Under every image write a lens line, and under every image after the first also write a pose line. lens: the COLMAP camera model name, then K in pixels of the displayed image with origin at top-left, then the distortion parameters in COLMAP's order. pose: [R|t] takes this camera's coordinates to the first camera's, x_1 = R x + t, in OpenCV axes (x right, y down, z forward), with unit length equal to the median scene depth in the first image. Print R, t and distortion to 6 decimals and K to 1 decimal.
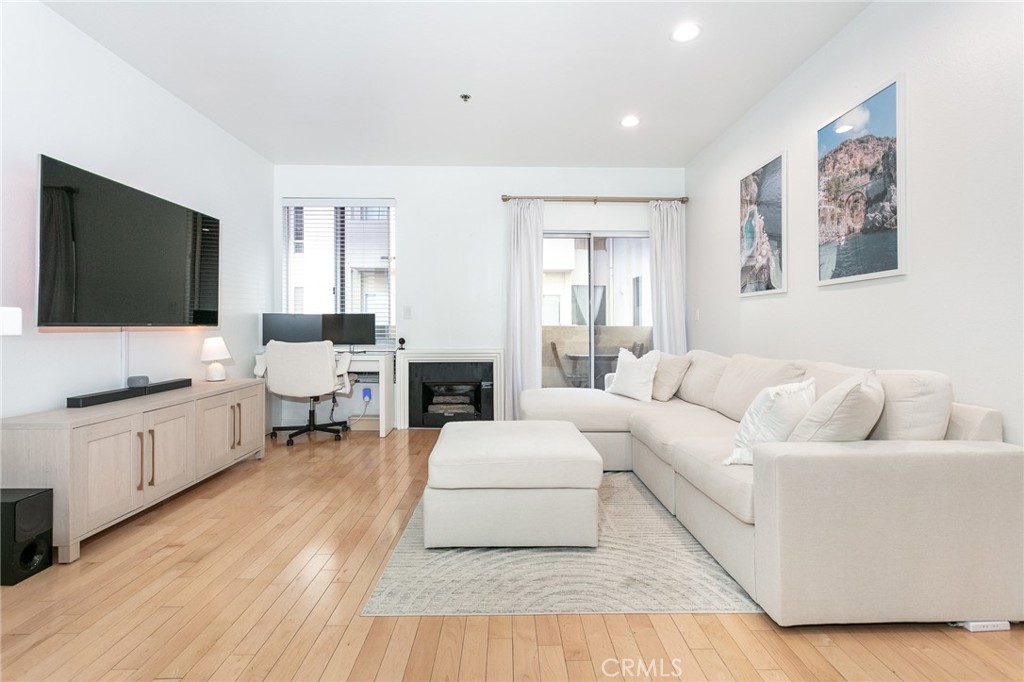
lens RADIAL K [[483.6, 0, 519.0], [0, 483.6, 334.0], [0, 0, 1]] dist [0.007726, 0.000087]
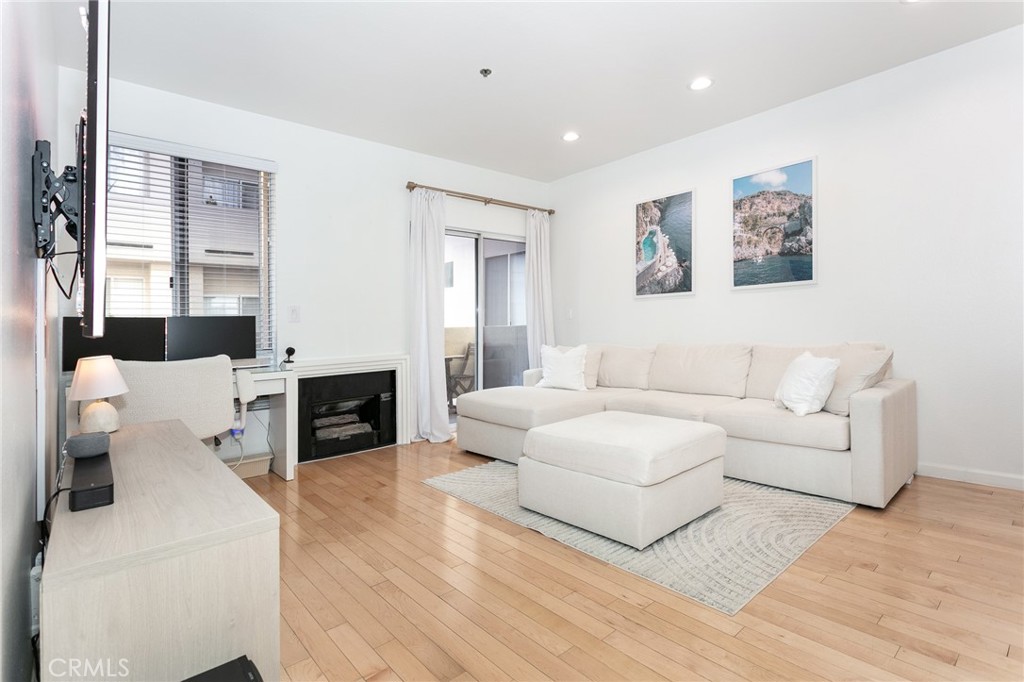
lens RADIAL K [[483.6, 0, 515.2], [0, 483.6, 341.7], [0, 0, 1]] dist [0.007726, 0.000087]
pose [[0.771025, -0.043771, 0.635298, -0.781811], [0.039493, 0.999001, 0.020900, -0.003953], [-0.635579, 0.008976, 0.771984, 0.322921]]
